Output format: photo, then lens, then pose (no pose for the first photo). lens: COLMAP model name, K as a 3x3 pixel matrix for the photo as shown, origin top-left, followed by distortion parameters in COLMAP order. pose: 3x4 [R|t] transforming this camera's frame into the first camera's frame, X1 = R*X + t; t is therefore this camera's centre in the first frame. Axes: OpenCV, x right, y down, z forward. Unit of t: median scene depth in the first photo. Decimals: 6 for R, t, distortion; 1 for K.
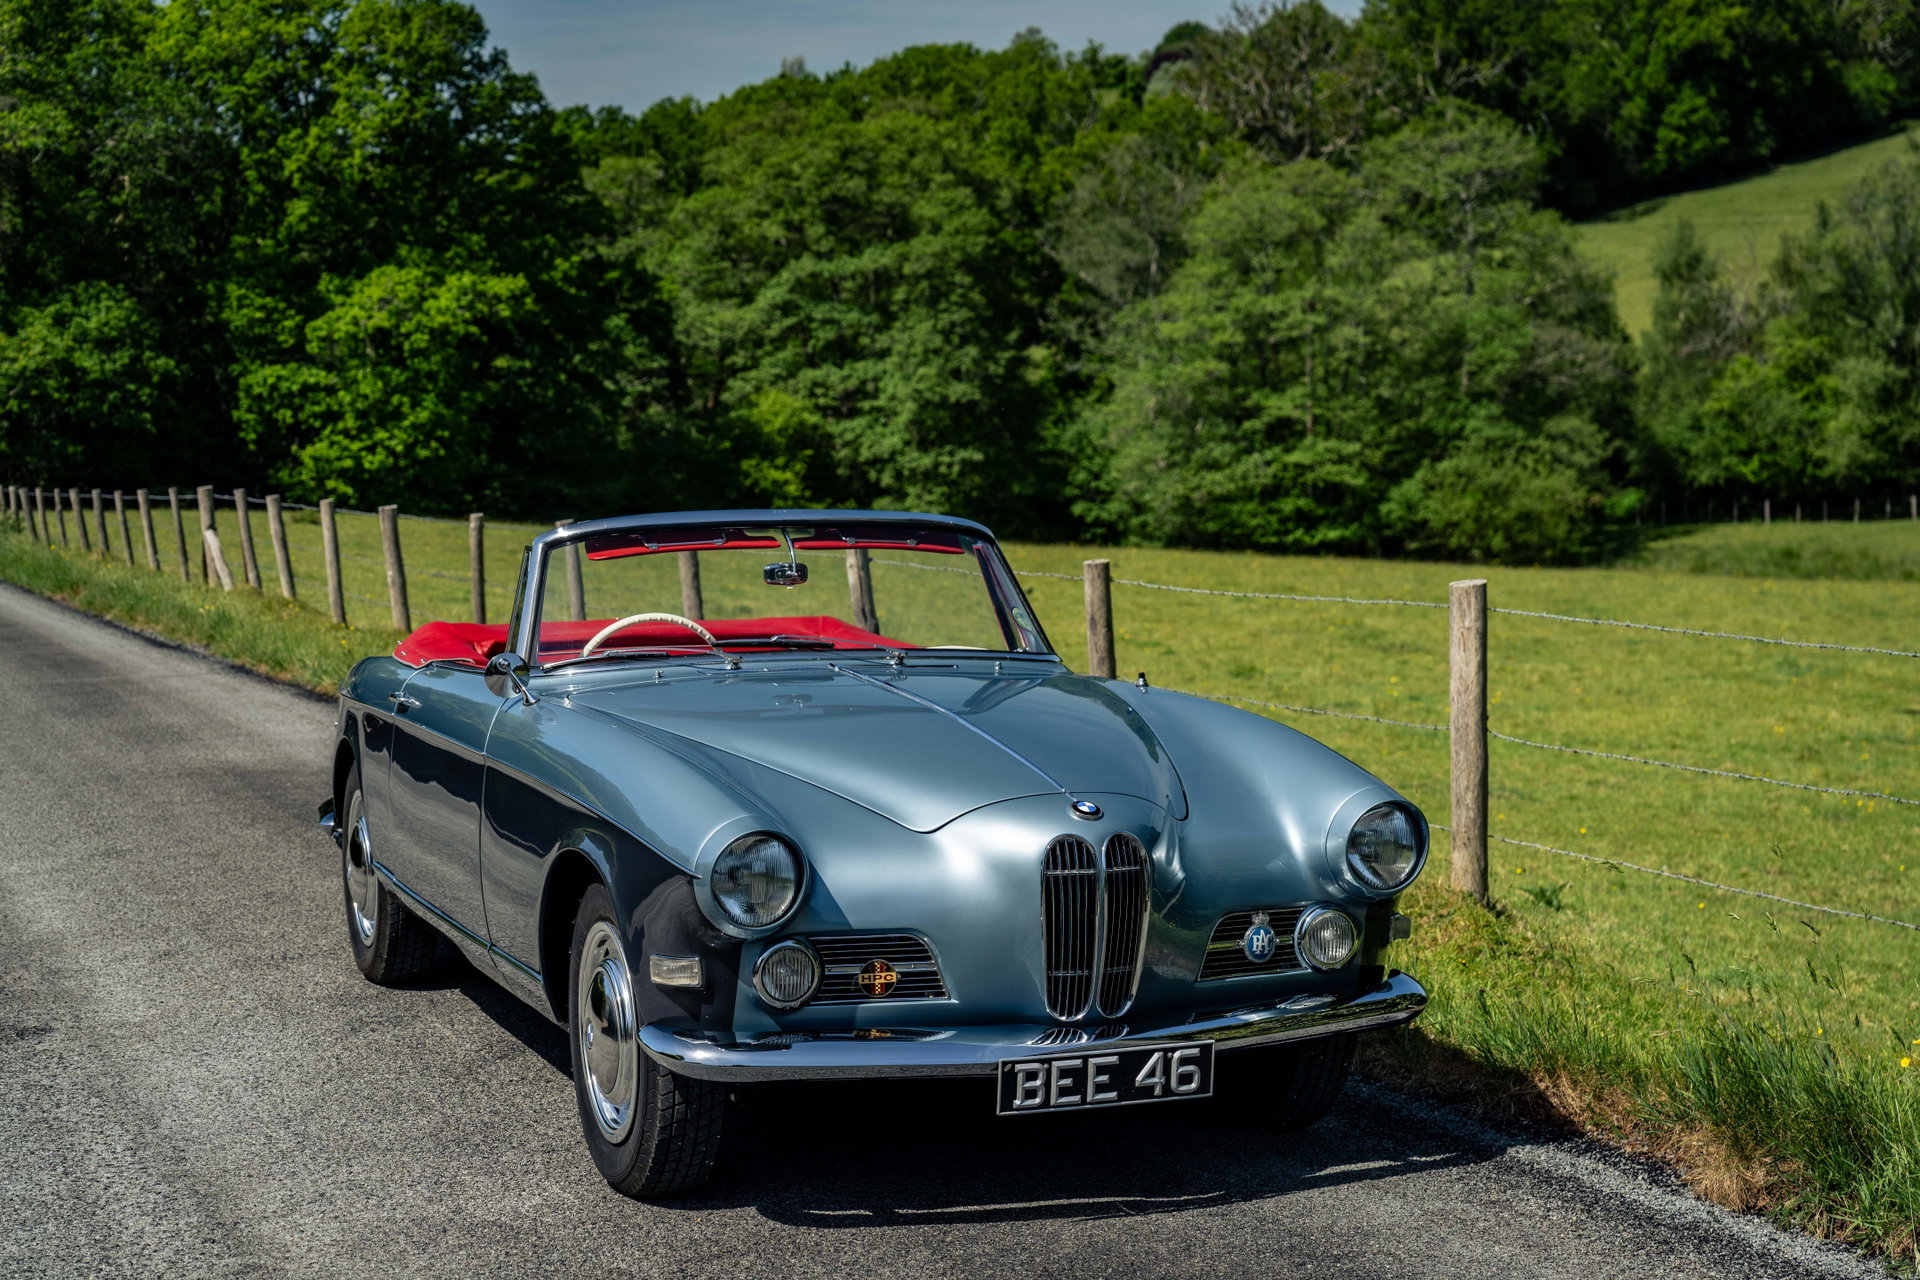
lens RADIAL K [[3187.8, 0, 983.9], [0, 3187.8, 619.6], [0, 0, 1]] dist [0.031446, 0.000000]
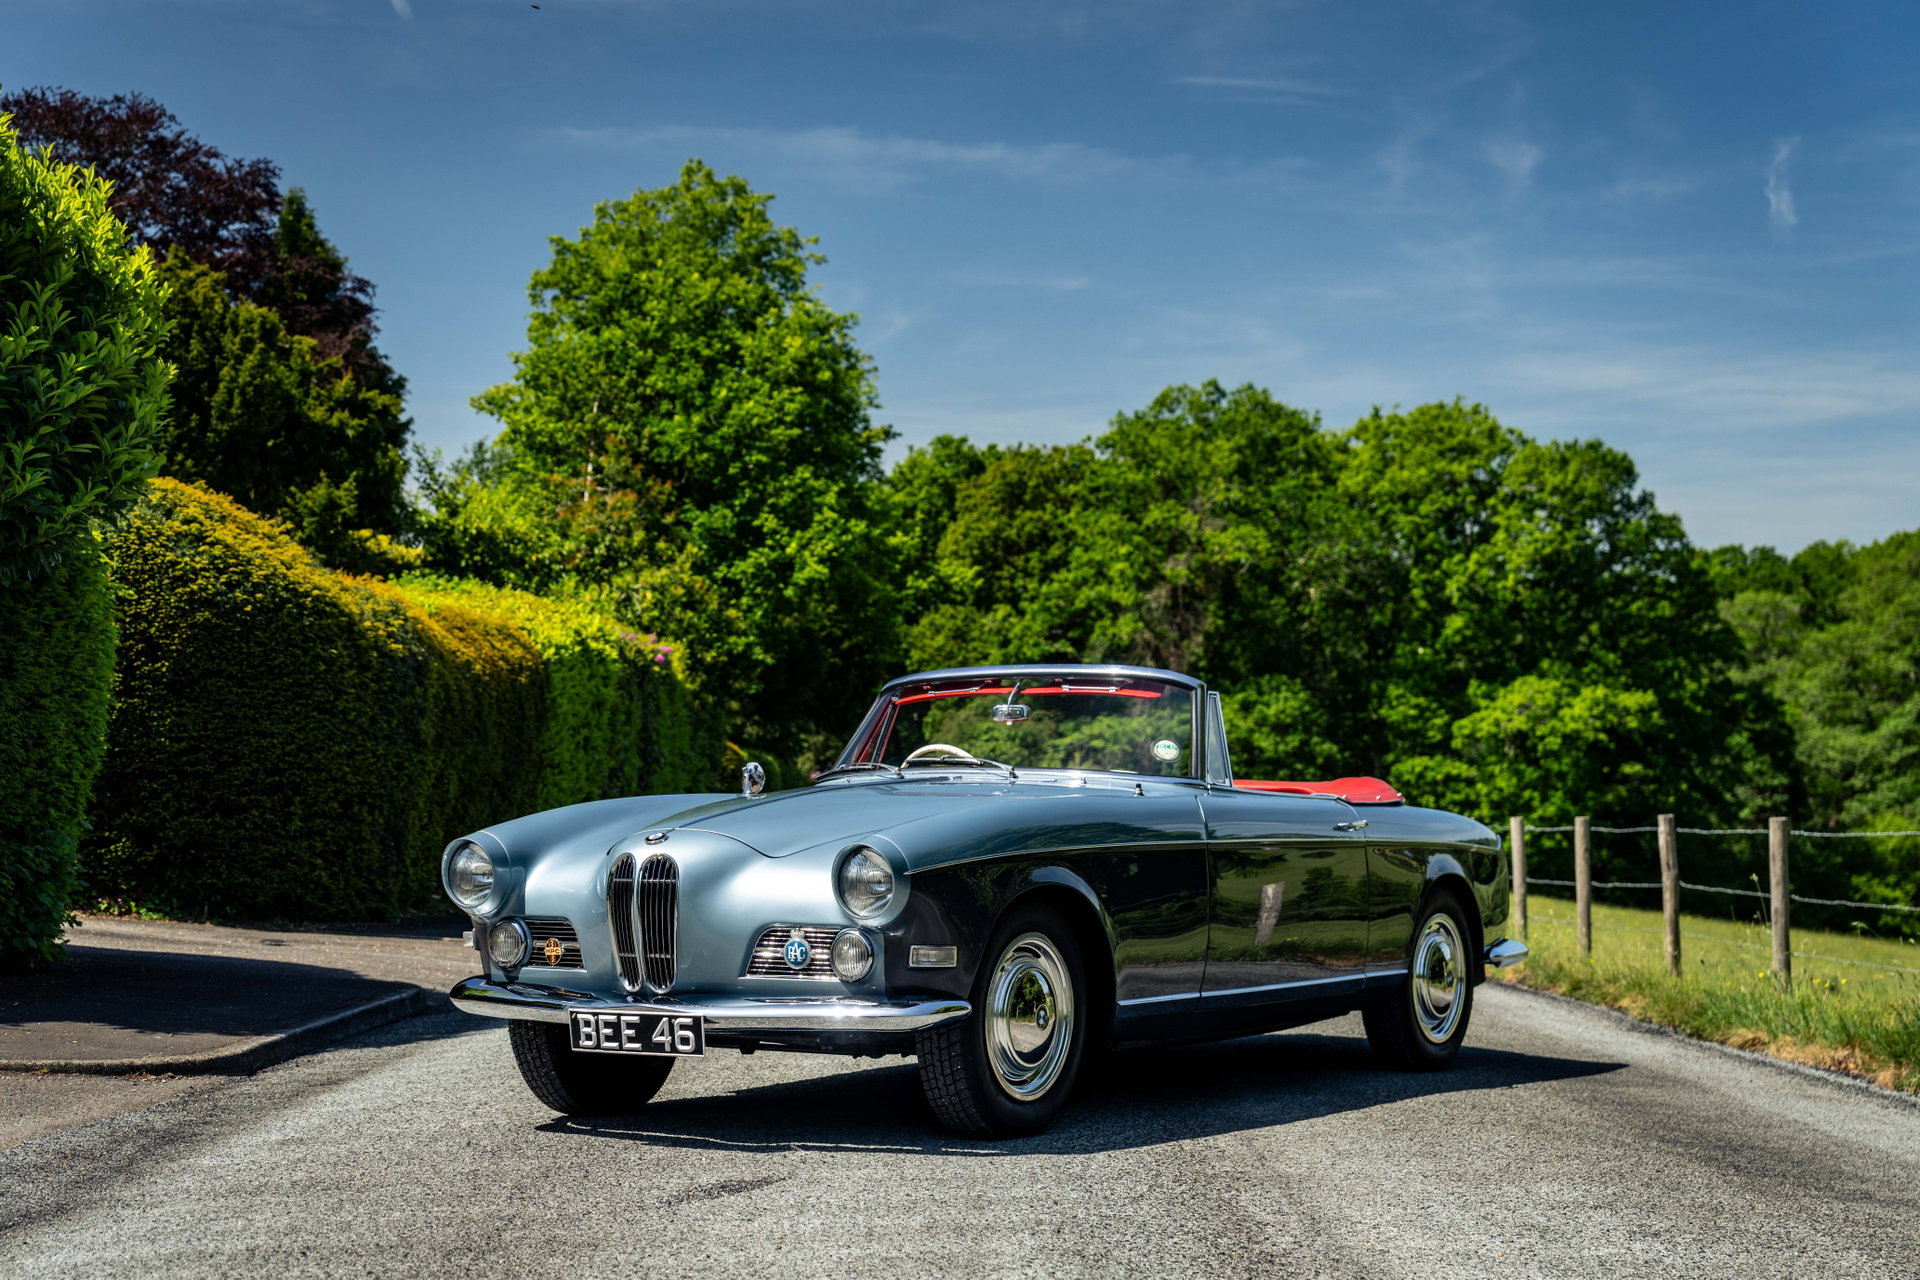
lens RADIAL K [[3187.8, 0, 815.1], [0, 3187.8, 653.3], [0, 0, 1]] dist [0.031446, 0.000000]
pose [[0.908187, 0.050405, -0.415519, 0.053957], [-0.101827, 0.989505, -0.102527, 0.023362], [0.405990, 0.135425, 0.903788, -0.130058]]
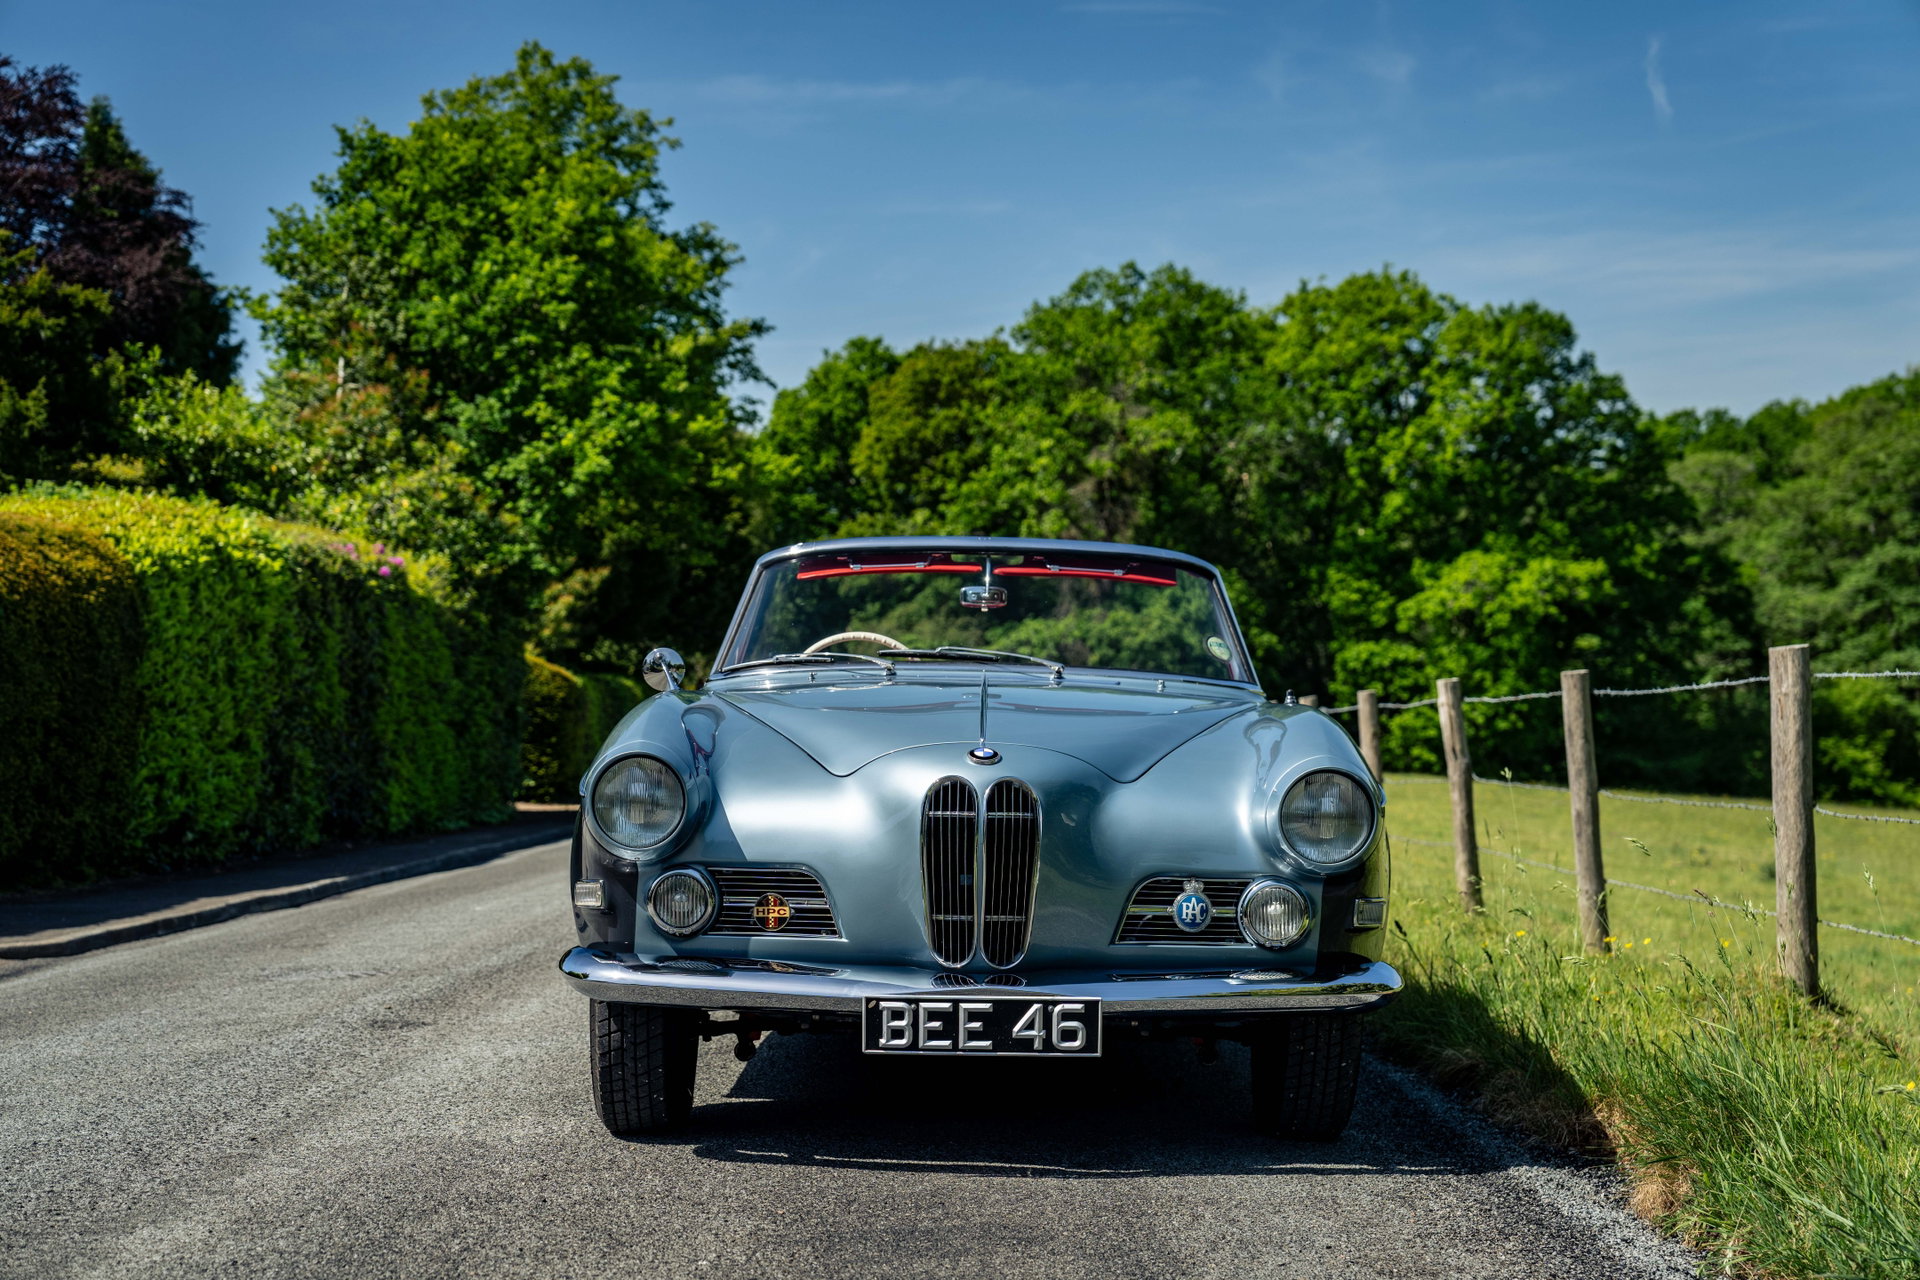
lens RADIAL K [[2946.0, 0, 957.3], [0, 2946.0, 629.9], [0, 0, 1]] dist [0.025776, 0.000000]
pose [[0.919000, 0.002634, -0.394249, 0.046937], [-0.041251, 0.995132, -0.089507, 0.012522], [0.392094, 0.098520, 0.914635, 0.018610]]
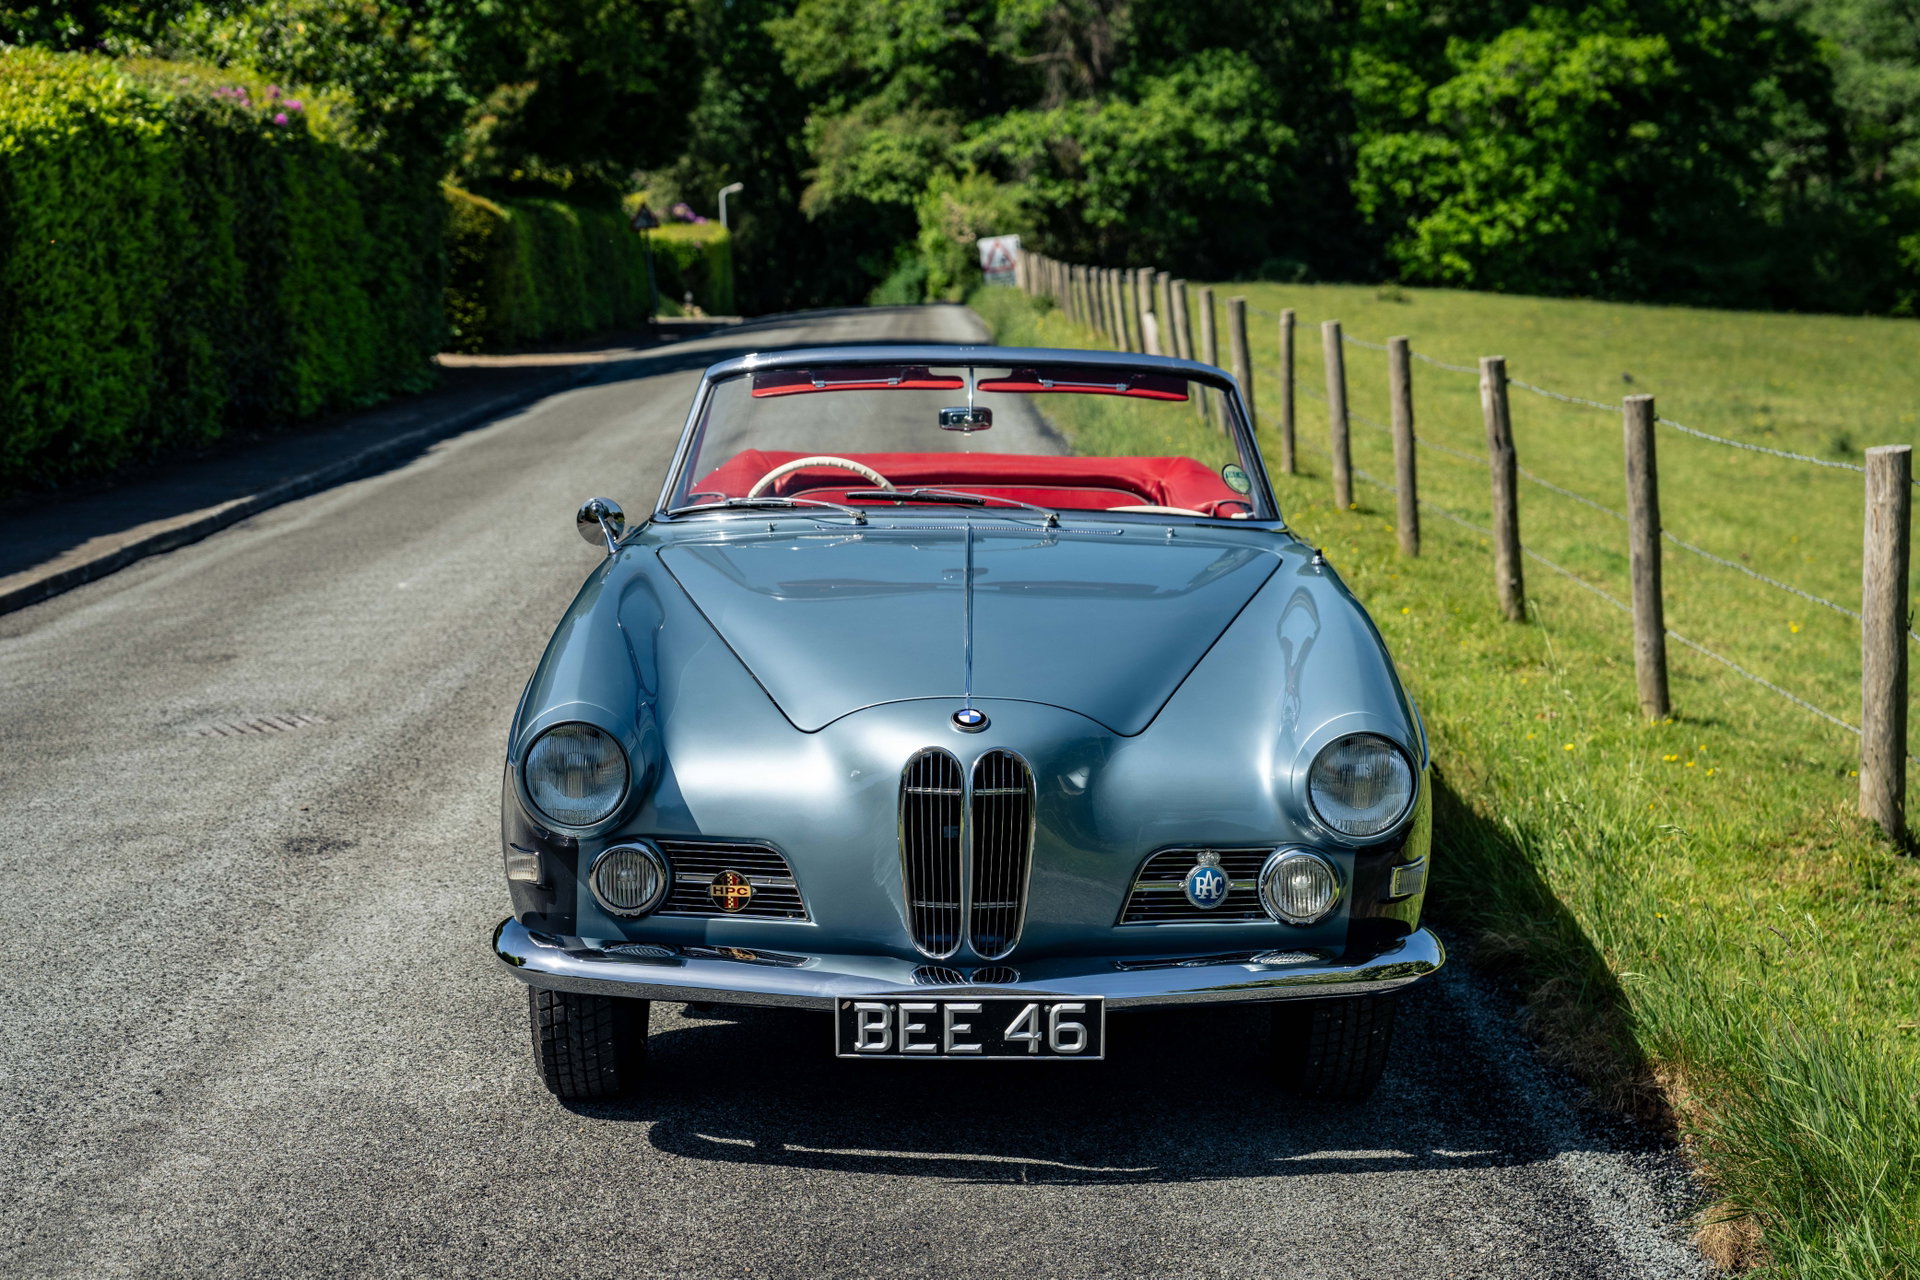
lens RADIAL K [[3262.1, 0, 937.2], [0, 3262.1, 676.1], [0, 0, 1]] dist [0.024739, 0.000000]
pose [[0.919704, 0.064779, -0.387230, 0.044632], [-0.030792, 0.995157, 0.093346, -0.004245], [0.391402, -0.073927, 0.917245, 0.022139]]
